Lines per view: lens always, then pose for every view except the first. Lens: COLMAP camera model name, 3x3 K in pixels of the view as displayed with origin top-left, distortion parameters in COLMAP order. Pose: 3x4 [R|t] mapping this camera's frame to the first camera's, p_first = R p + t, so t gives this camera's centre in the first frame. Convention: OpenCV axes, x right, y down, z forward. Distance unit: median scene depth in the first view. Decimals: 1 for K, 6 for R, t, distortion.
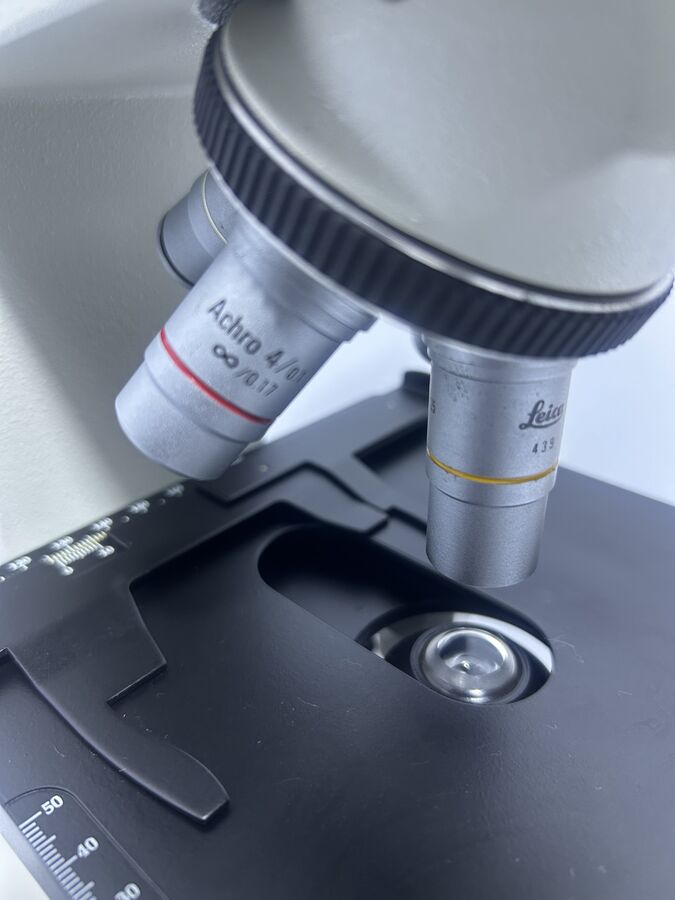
lens RADIAL K [[699.8, 0, 337.5], [0, 699.8, 450.0], [0, 0, 1]] dist [0.045464, -0.163456]
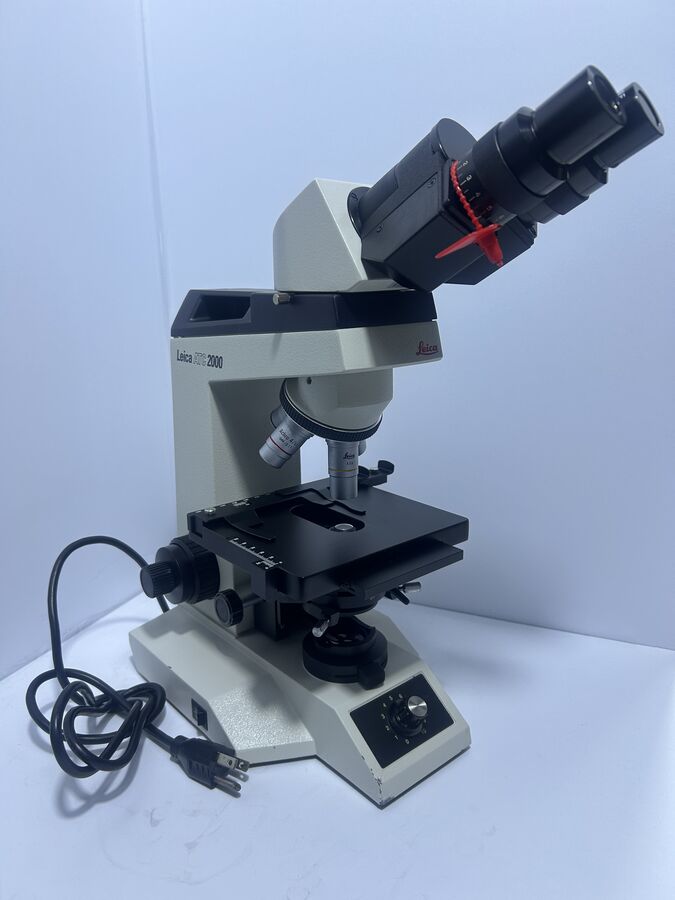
lens RADIAL K [[682.7, 0, 335.2], [0, 682.7, 474.3], [0, 0, 1]] dist [0.202338, -0.416639]
pose [[0.992778, 0.025666, -0.117187, 0.778905], [-0.048374, 0.979556, -0.195269, 1.017202], [0.109780, 0.199527, 0.973723, -3.604794]]
